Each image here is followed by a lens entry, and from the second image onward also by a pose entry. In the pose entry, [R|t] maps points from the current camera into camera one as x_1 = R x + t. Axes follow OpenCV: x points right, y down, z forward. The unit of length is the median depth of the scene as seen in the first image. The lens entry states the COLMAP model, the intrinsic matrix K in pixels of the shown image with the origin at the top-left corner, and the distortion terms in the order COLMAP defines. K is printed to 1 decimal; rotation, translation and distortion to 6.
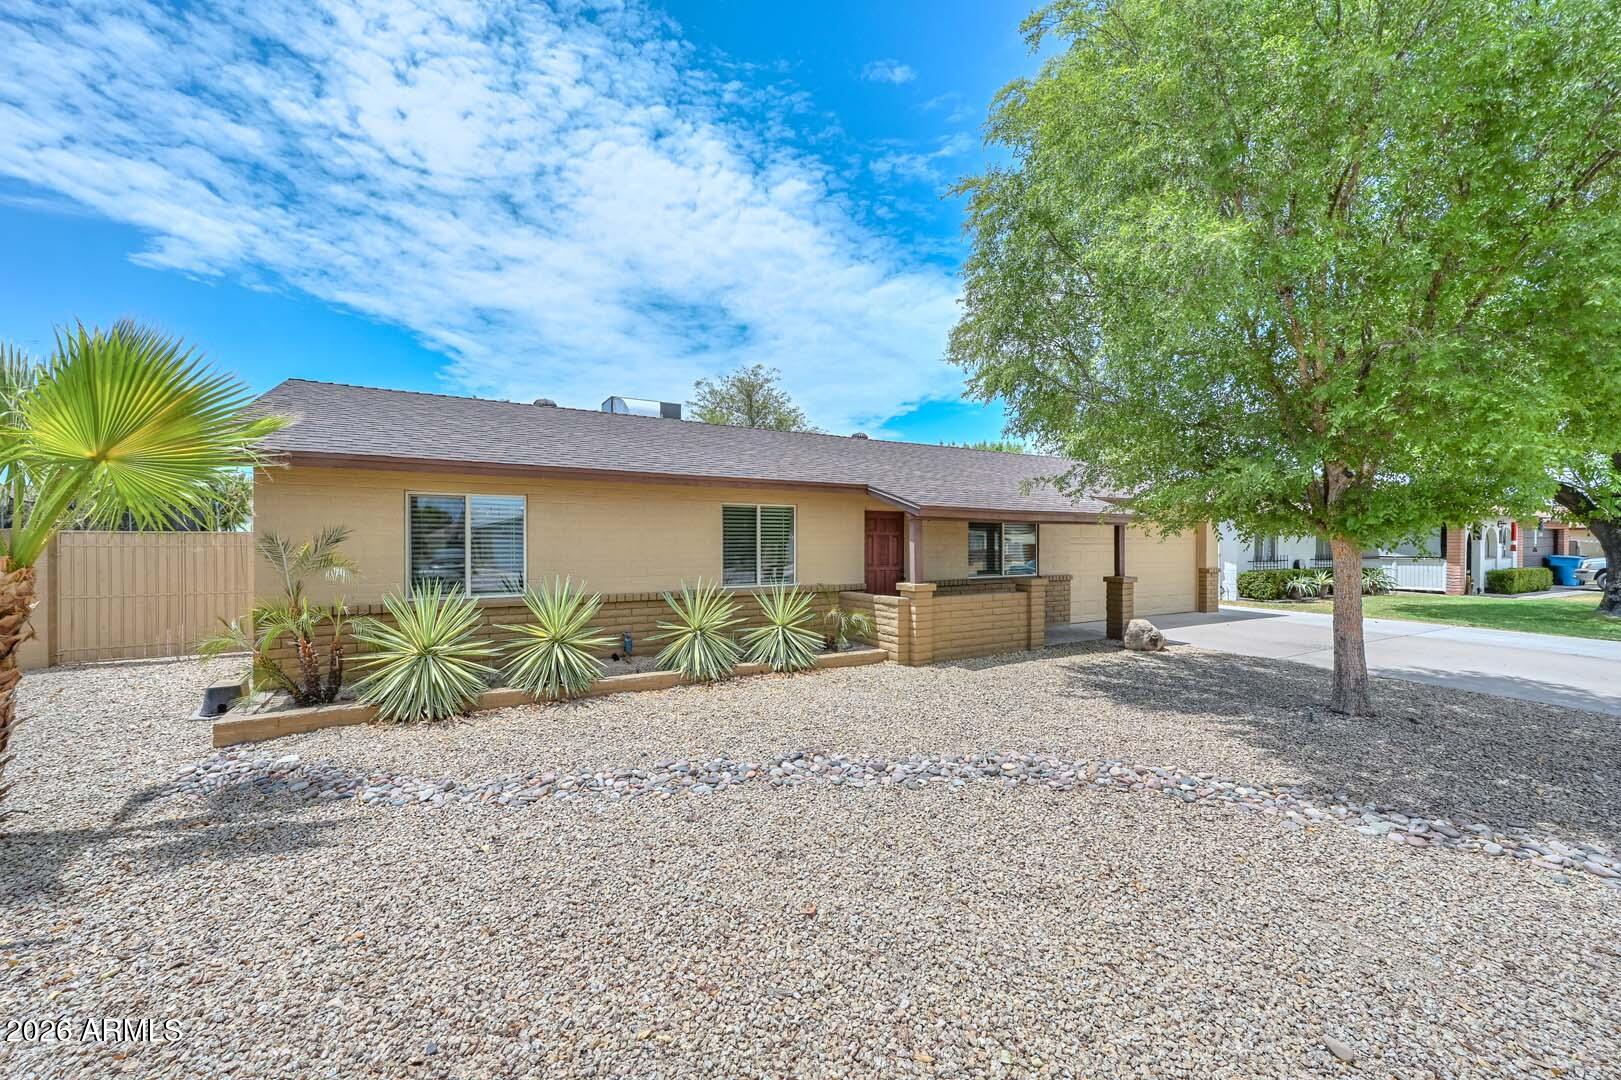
lens RADIAL K [[636.6, 0, 808.3], [0, 636.6, 546.6], [0, 0, 1]] dist [0.019179, 0.000112]
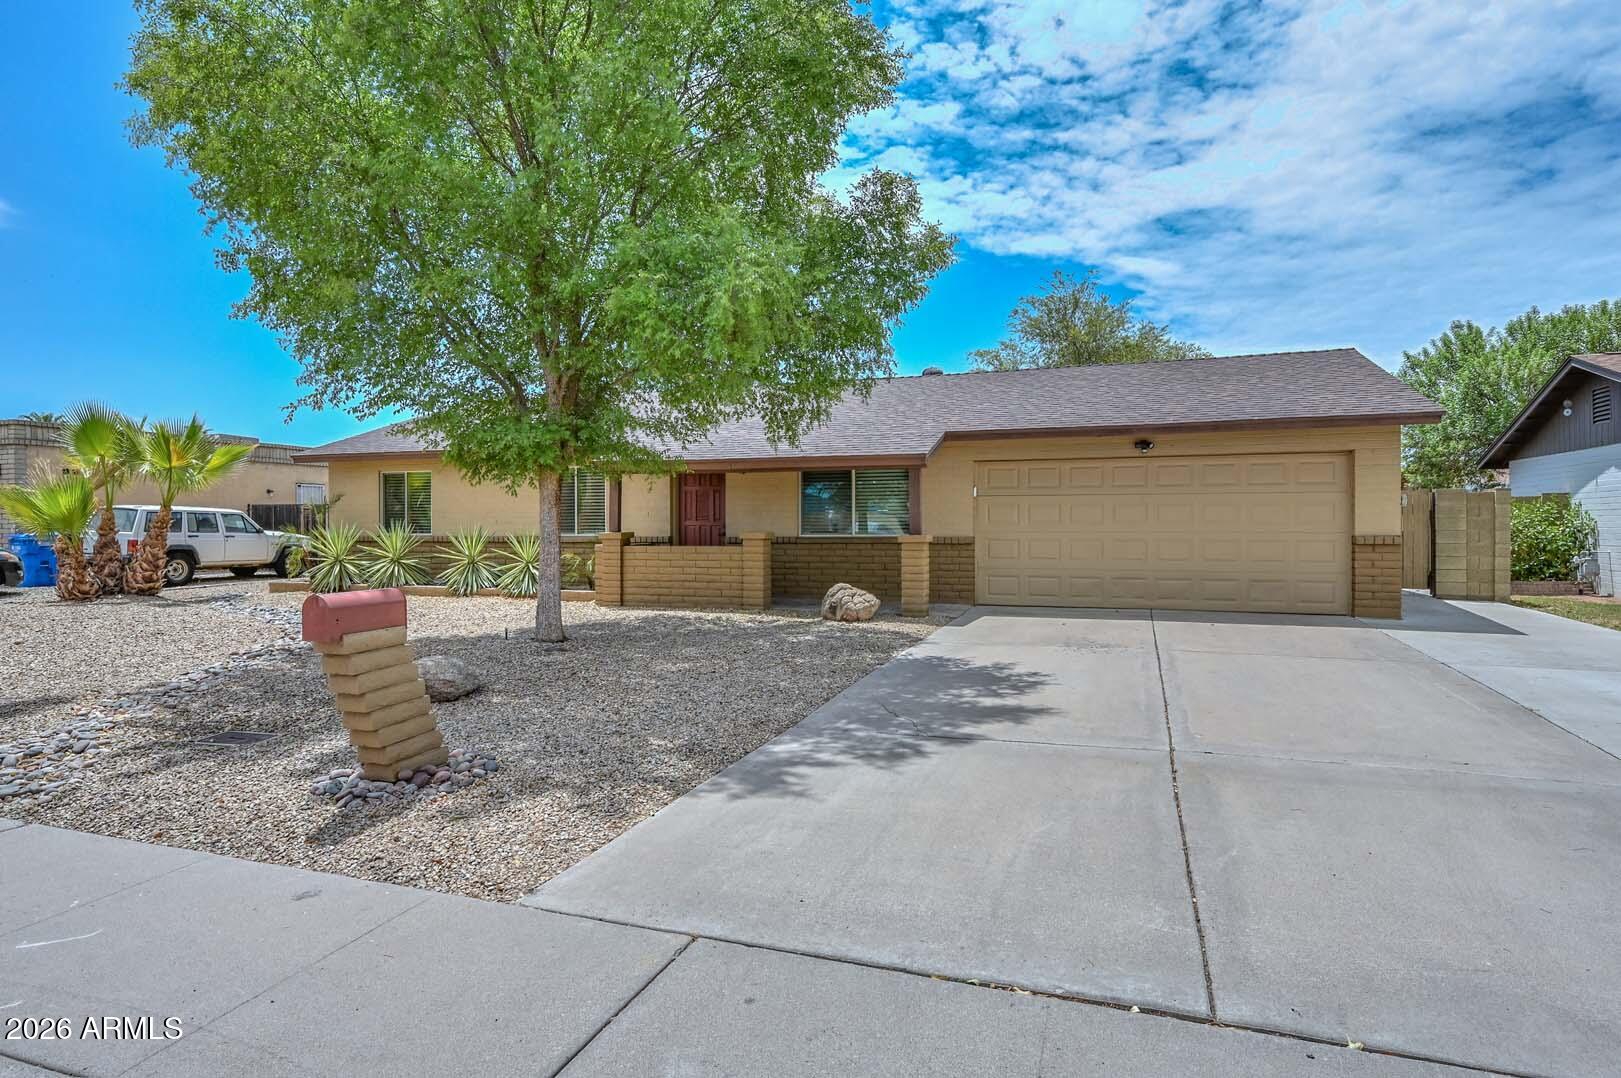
lens RADIAL K [[844.0, 0, 810.5], [0, 844.0, 539.0], [0, 0, 1]] dist [0.000953, -0.000204]
pose [[0.639057, 0.016554, -0.768981, 0.700263], [-0.001143, 0.999788, 0.020572, 0.017585], [0.769158, -0.012268, 0.638941, 0.147121]]
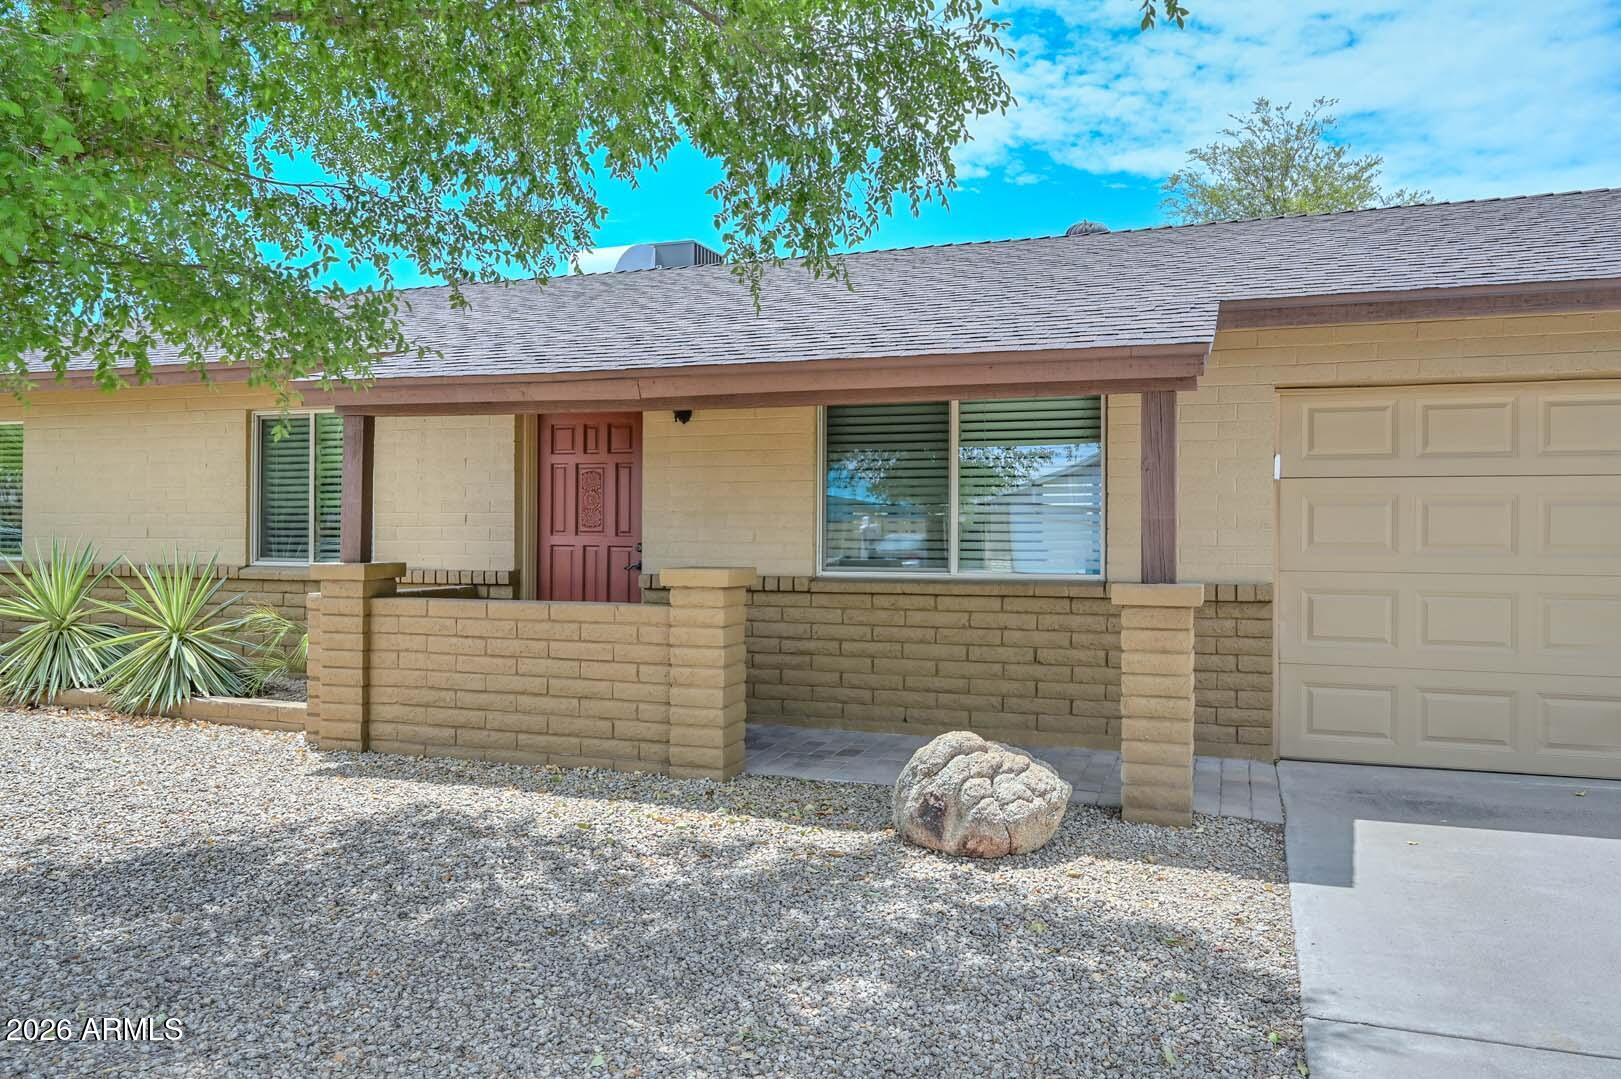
lens RADIAL K [[1152.9, 0, 810.5], [0, 1152.9, 539.5], [0, 0, 1]] dist [-0.000096, -0.001585]
pose [[0.621897, 0.009378, -0.783043, 0.453462], [-0.010134, 0.999941, 0.003927, 0.016262], [0.783034, 0.005494, 0.621955, 0.345465]]
